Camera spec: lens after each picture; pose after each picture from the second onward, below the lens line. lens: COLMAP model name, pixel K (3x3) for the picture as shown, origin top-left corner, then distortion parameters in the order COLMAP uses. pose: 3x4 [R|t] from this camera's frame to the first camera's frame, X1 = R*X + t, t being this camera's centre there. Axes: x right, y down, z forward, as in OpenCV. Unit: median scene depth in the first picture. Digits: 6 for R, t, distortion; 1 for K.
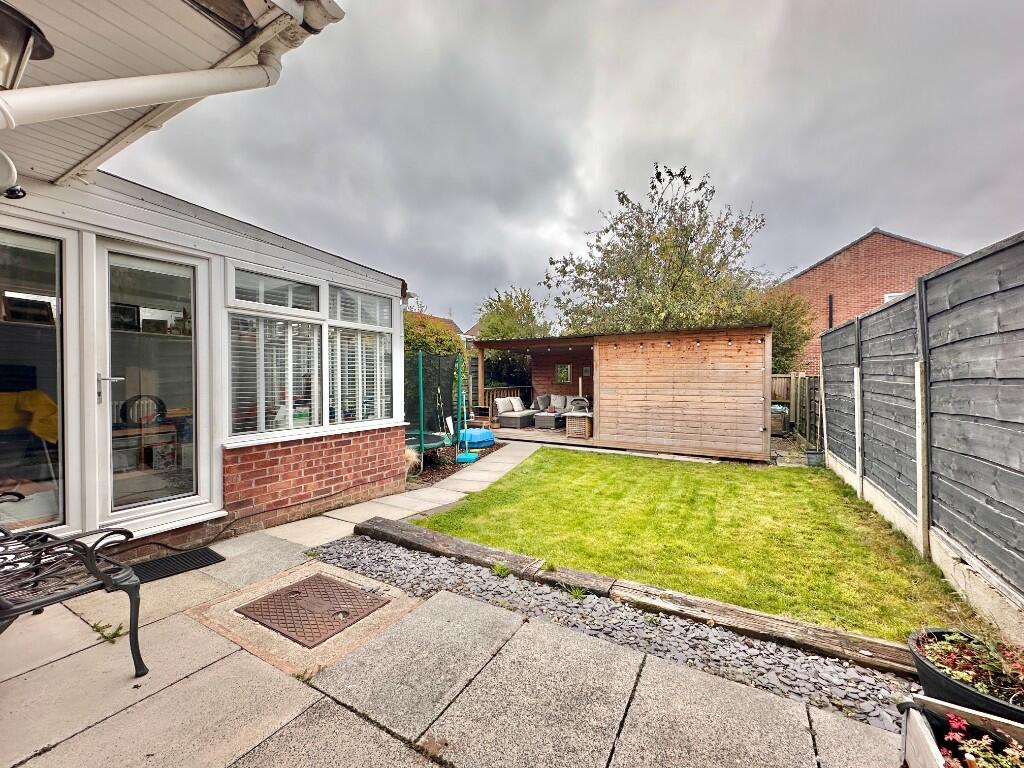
lens RADIAL K [[407.9, 0, 510.7], [0, 407.9, 383.8], [0, 0, 1]] dist [-0.002939, 0.000270]
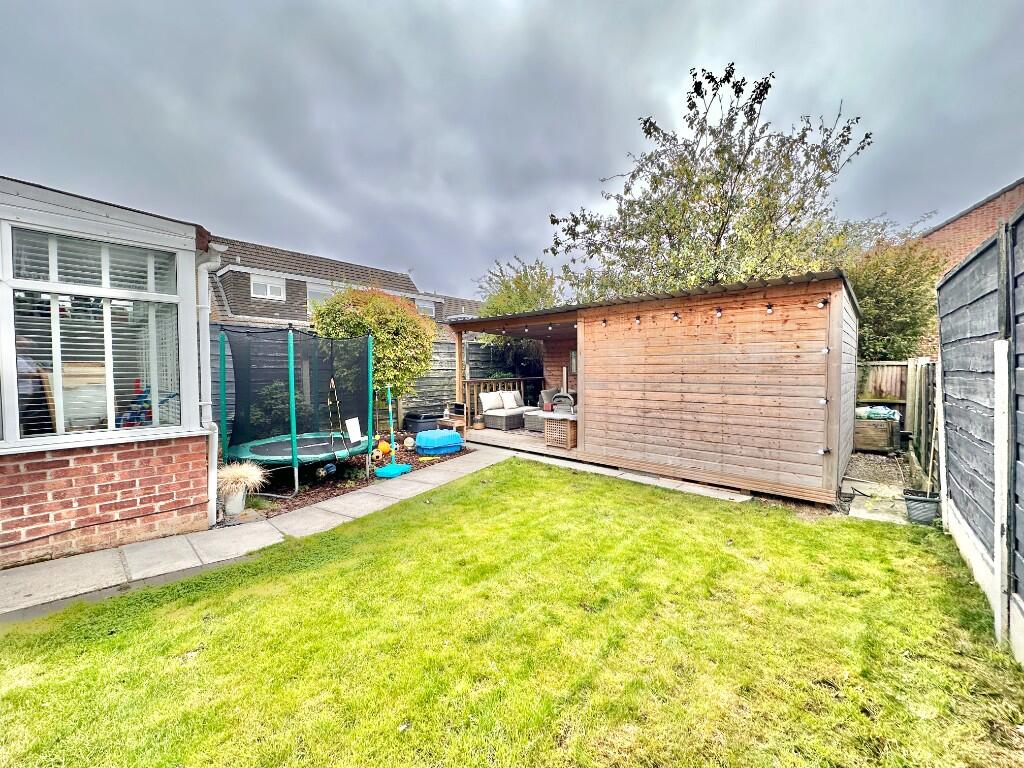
lens RADIAL K [[407.9, 0, 510.7], [0, 407.9, 383.8], [0, 0, 1]] dist [-0.002939, 0.000270]
pose [[0.977110, 0.005425, -0.212666, 0.291159], [-0.000151, 0.999692, 0.024805, -0.003194], [0.212736, -0.024205, 0.976810, 0.313693]]
